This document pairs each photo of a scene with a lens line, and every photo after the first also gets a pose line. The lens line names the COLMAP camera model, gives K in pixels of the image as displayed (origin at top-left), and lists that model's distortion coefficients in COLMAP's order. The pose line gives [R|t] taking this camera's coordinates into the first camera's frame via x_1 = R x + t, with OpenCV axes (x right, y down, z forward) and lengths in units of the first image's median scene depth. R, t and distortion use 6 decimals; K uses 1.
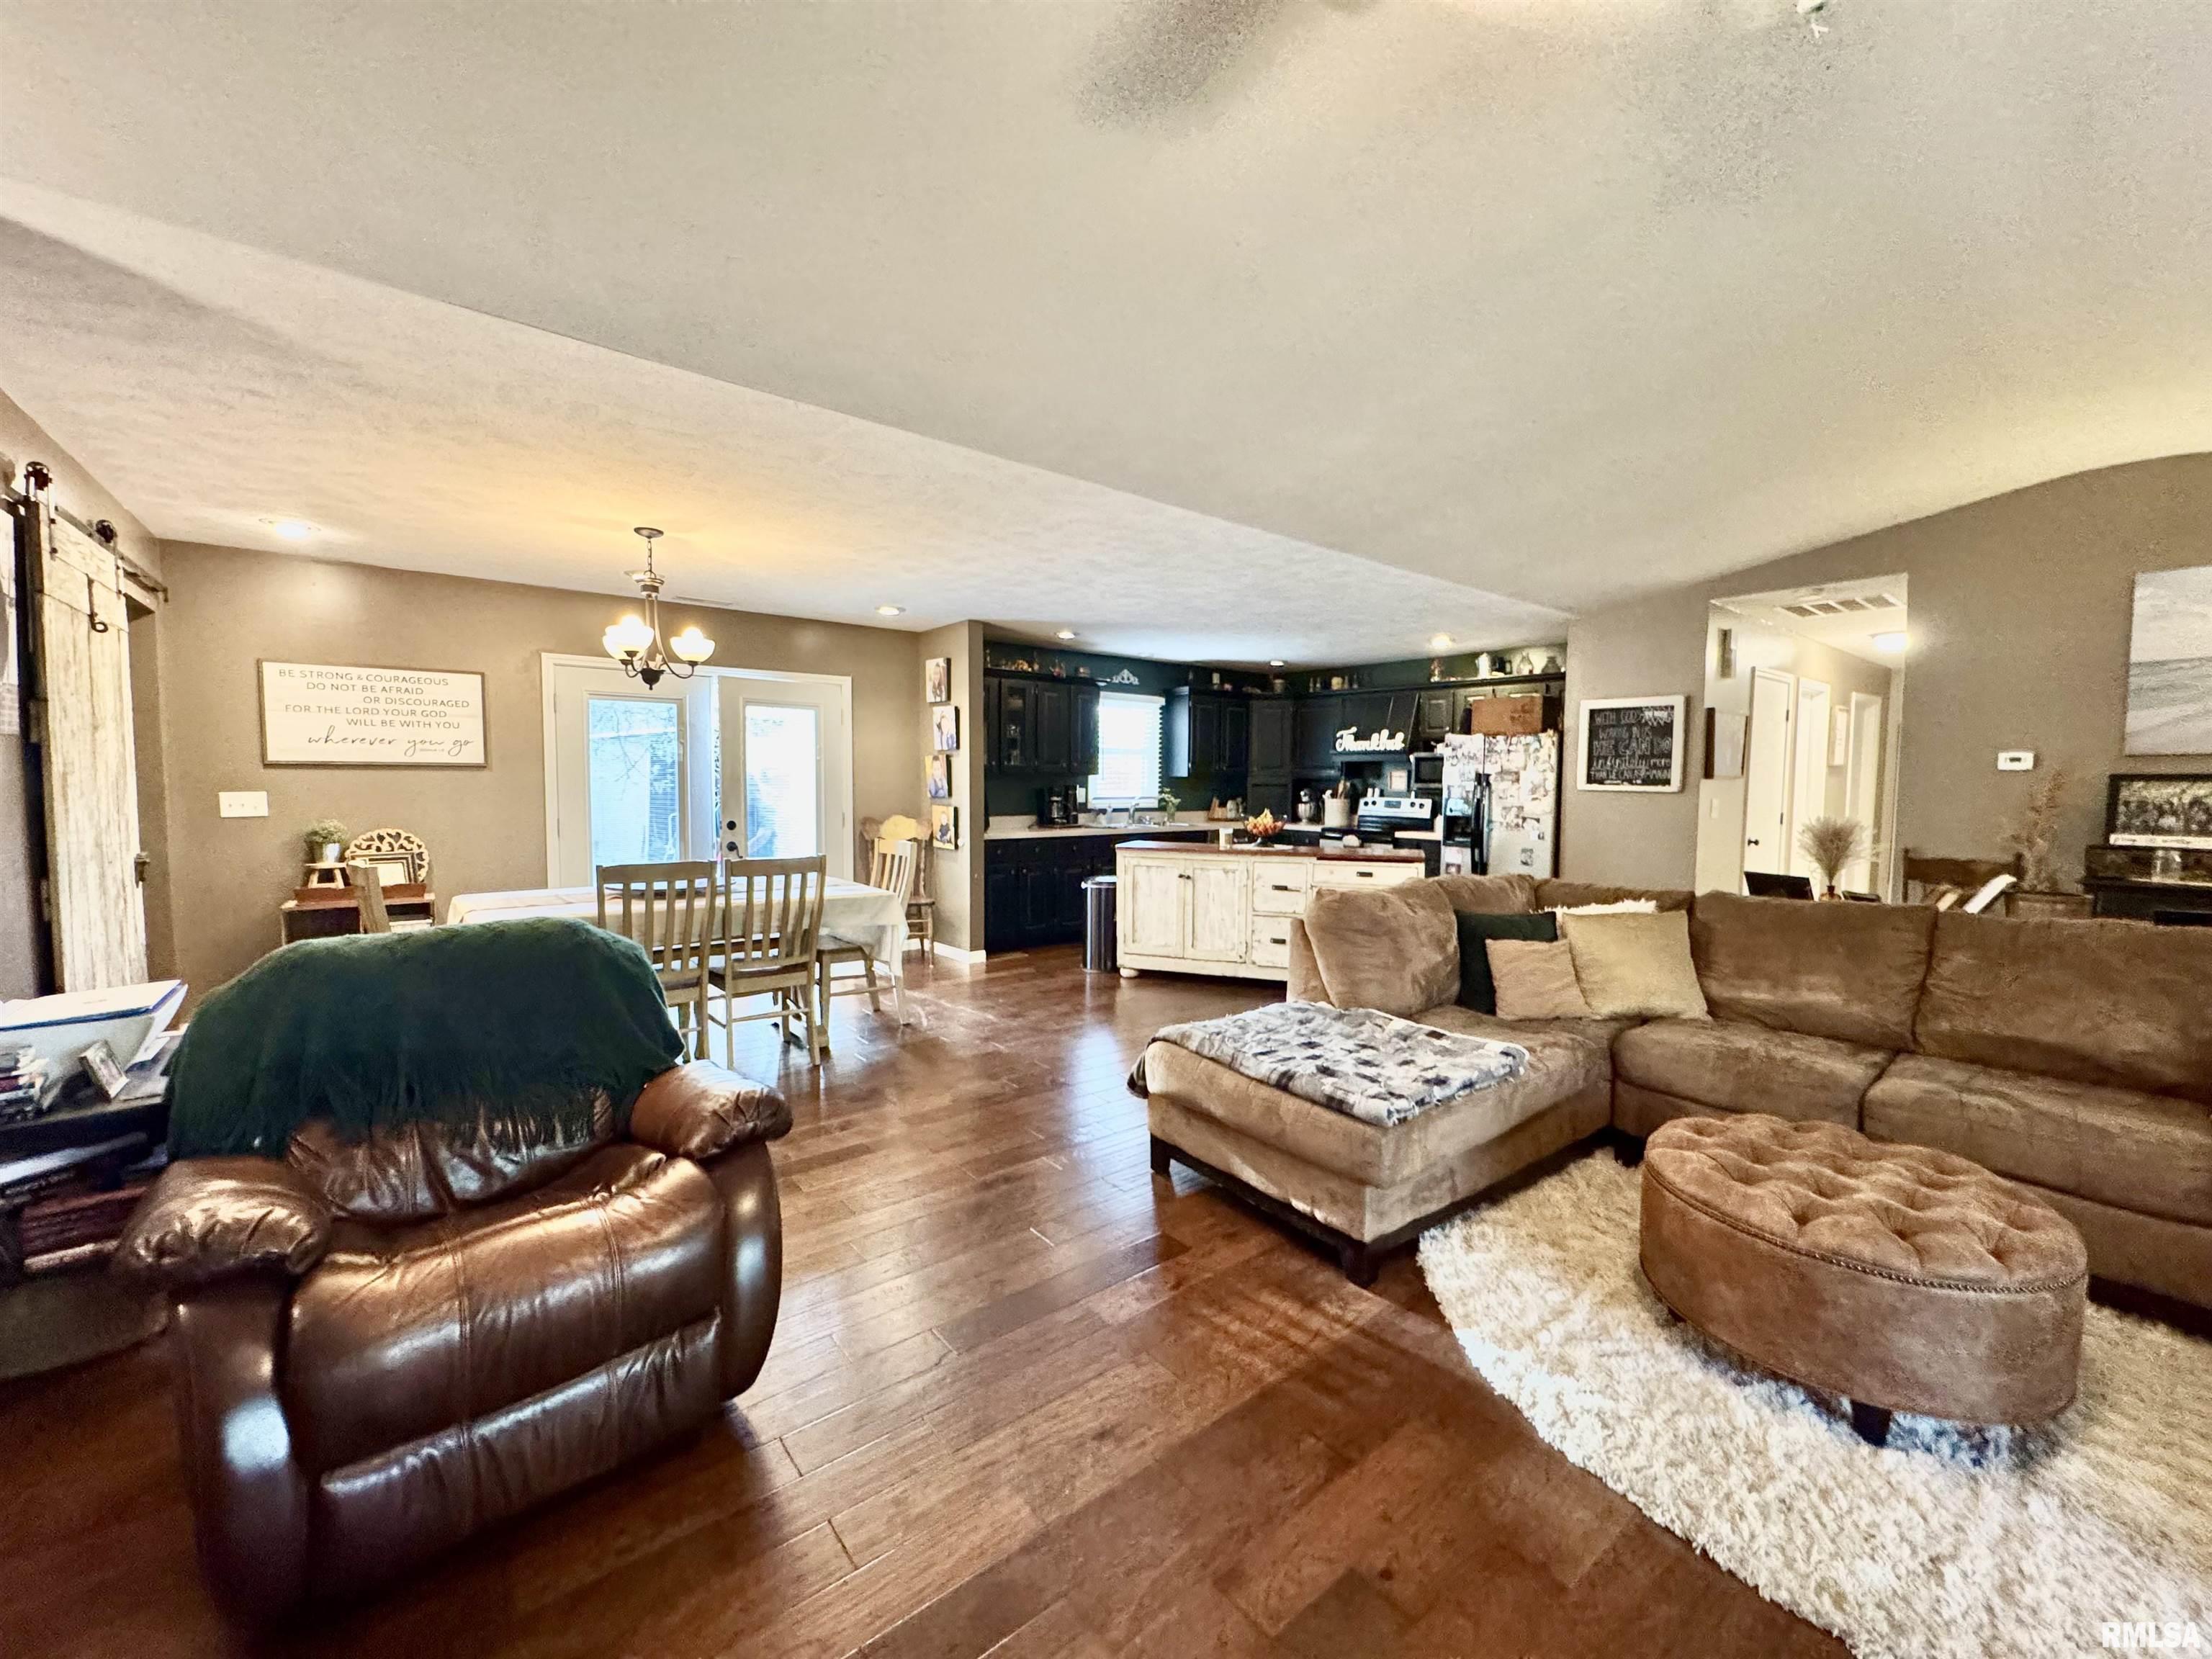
lens RADIAL K [[885.7, 0, 1106.0], [0, 885.7, 829.5], [0, 0, 1]] dist [-0.001661, -0.000007]
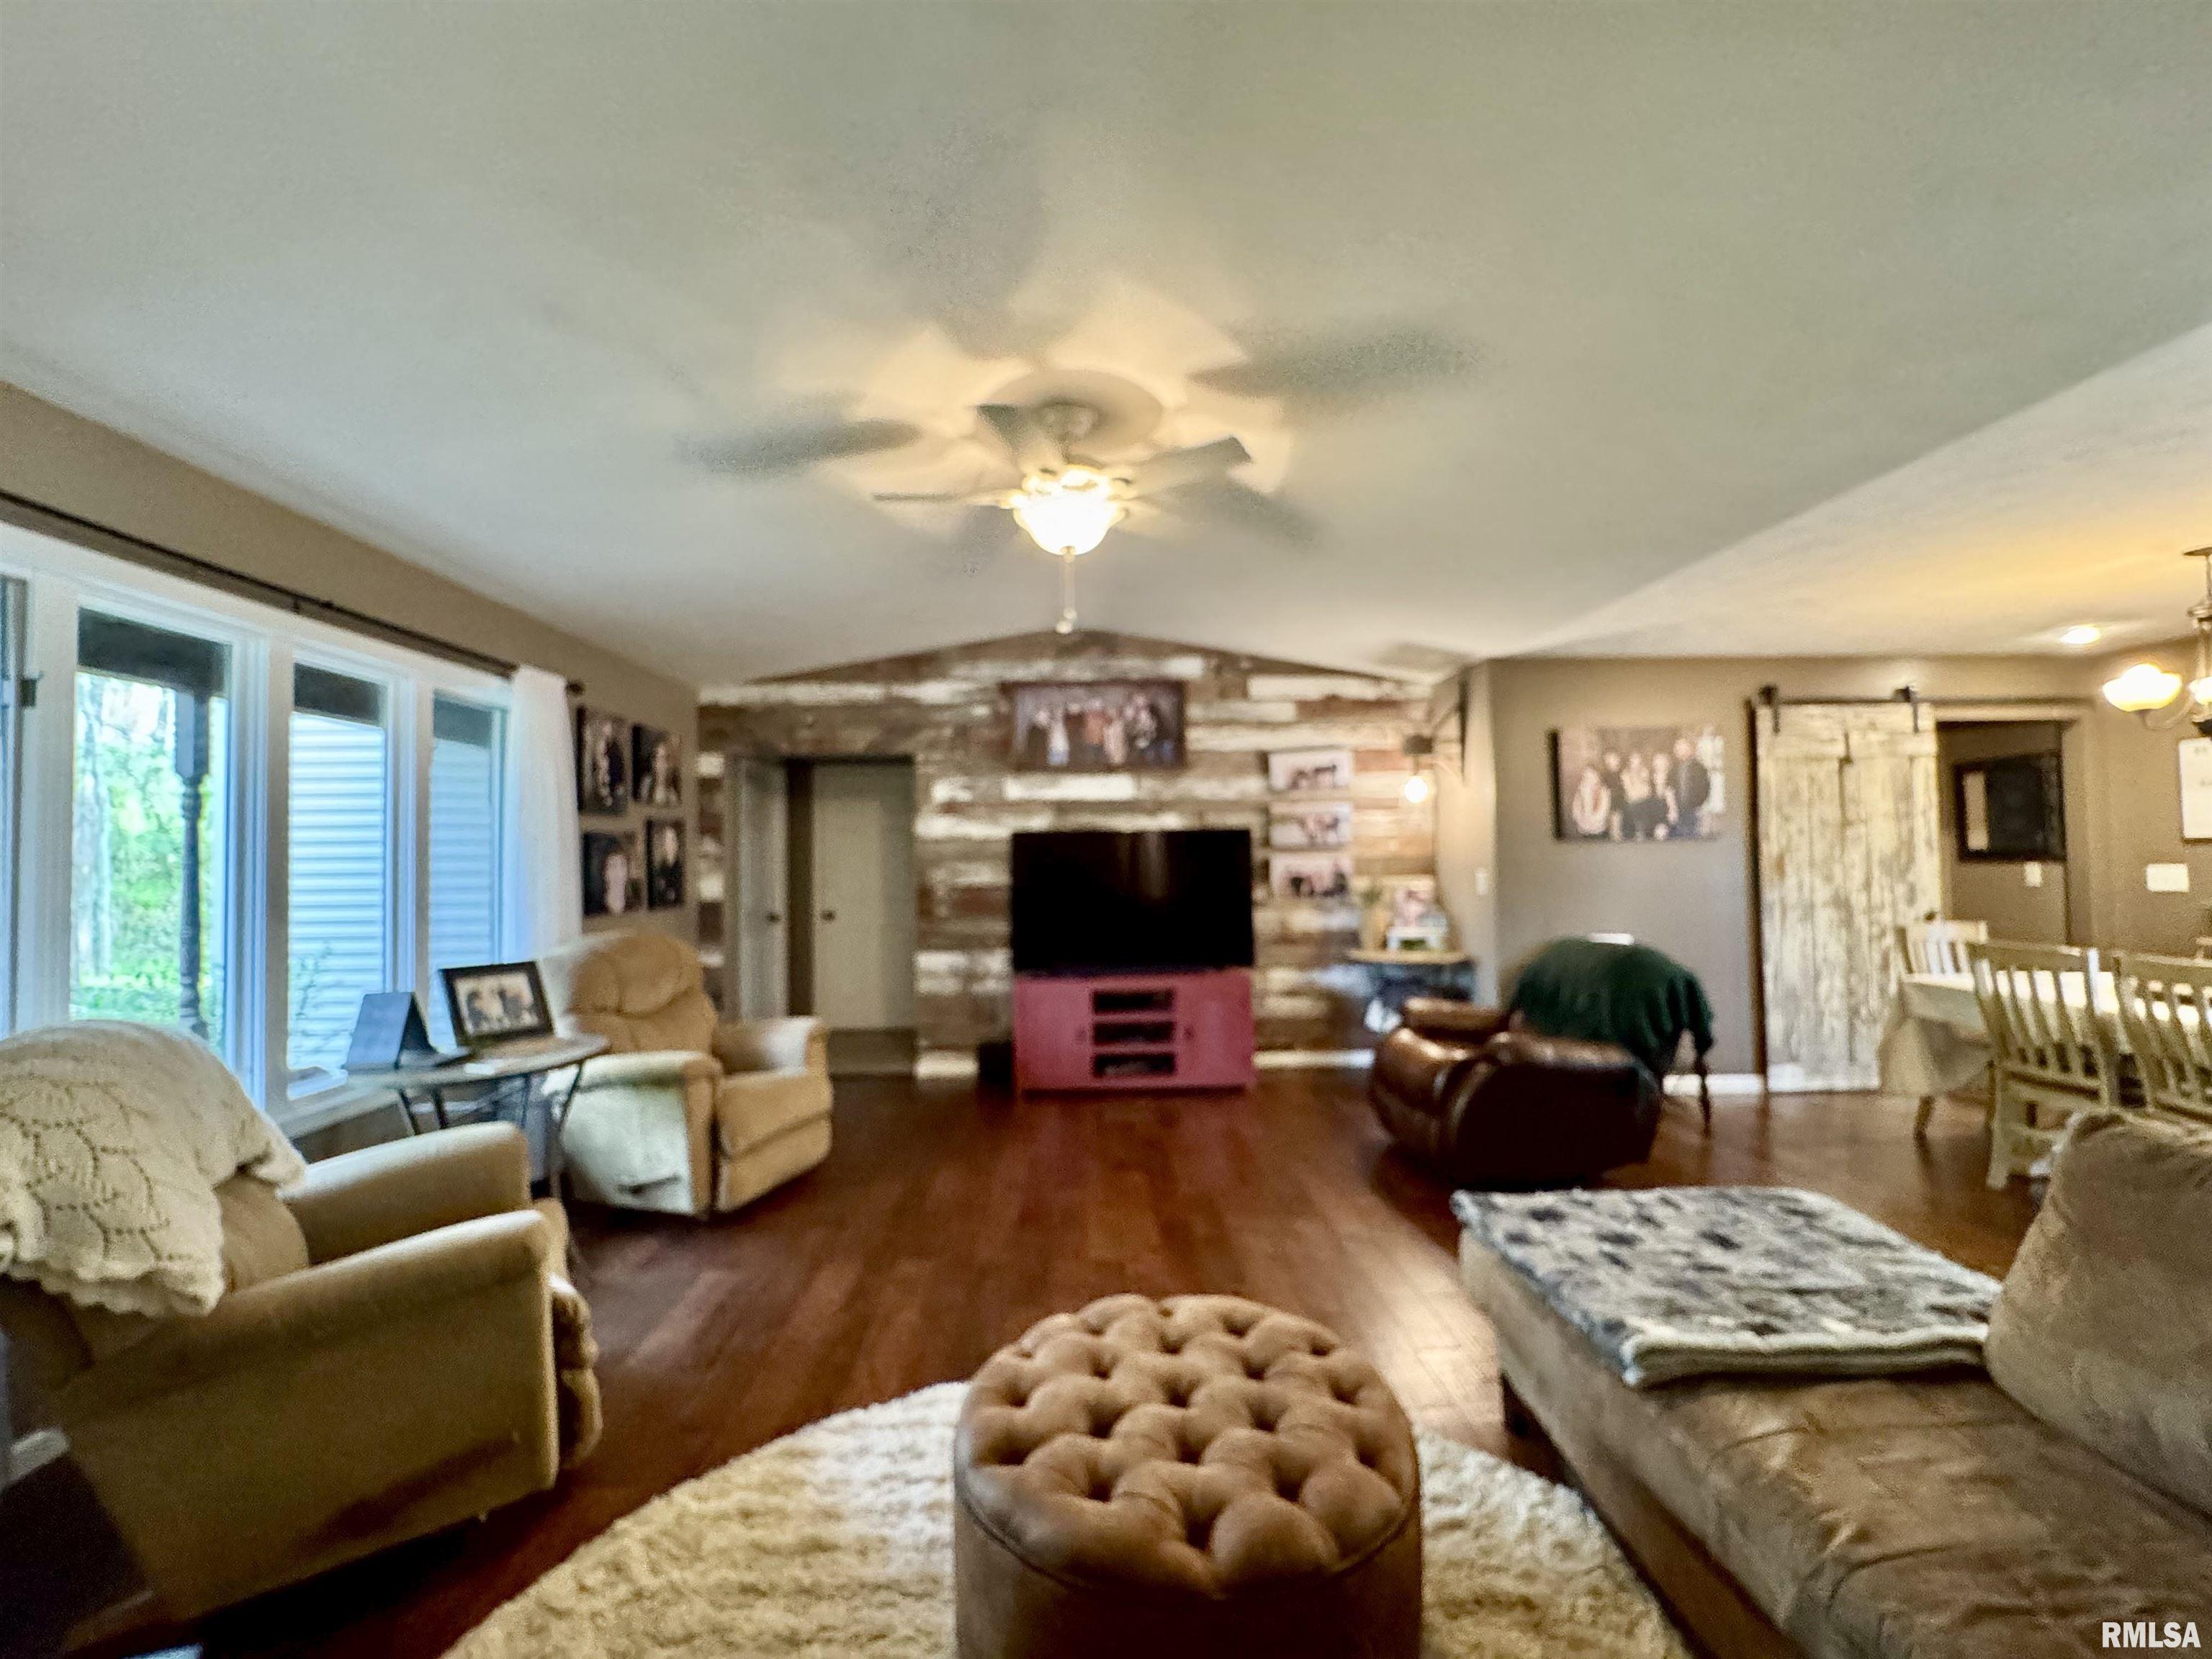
lens RADIAL K [[905.1, 0, 1106.0], [0, 905.1, 829.5], [0, 0, 1]] dist [-0.002381, -0.000031]
pose [[-0.604233, -0.024323, -0.796436, 0.484323], [-0.036788, 0.999320, -0.002608, -0.026796], [0.795958, 0.027724, -0.604717, 0.456439]]
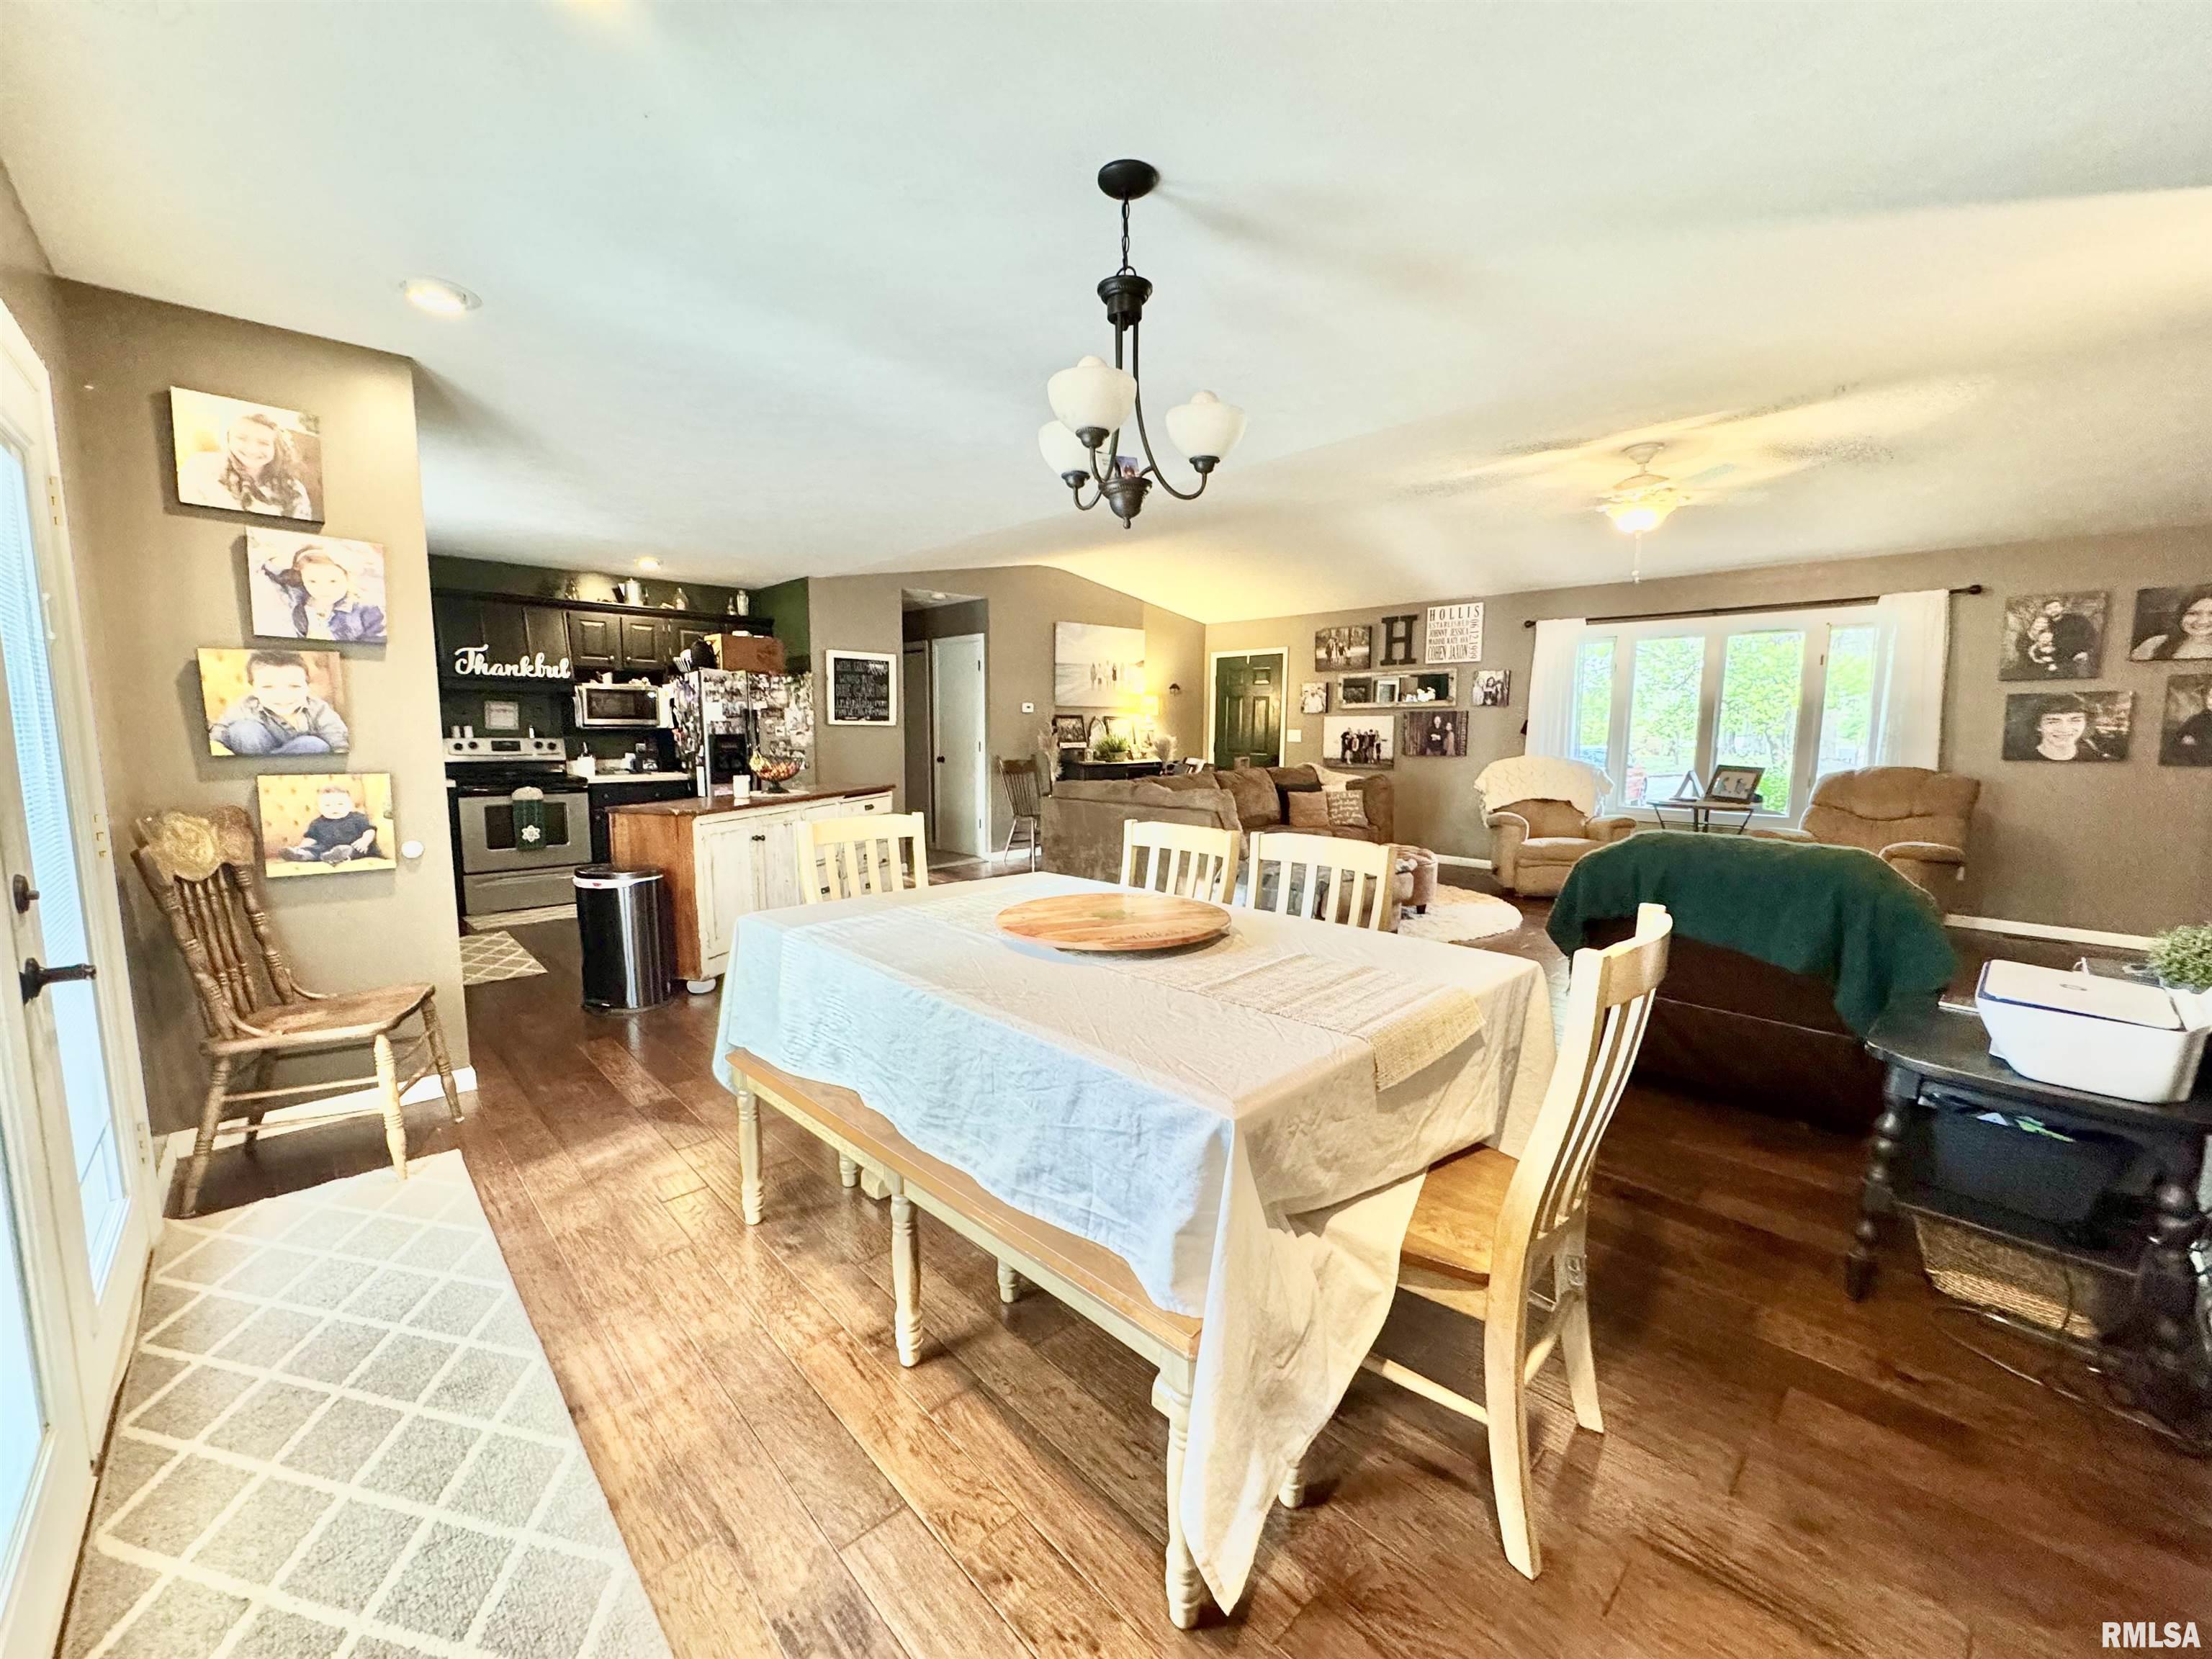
lens RADIAL K [[881.5, 0, 1106.0], [0, 881.5, 829.5], [0, 0, 1]] dist [-0.003104, 0.000740]
pose [[-0.080374, -0.124817, 0.988919, -0.665204], [0.051292, 0.990296, 0.129160, -0.037607], [-0.995444, 0.061105, -0.073192, 0.694141]]
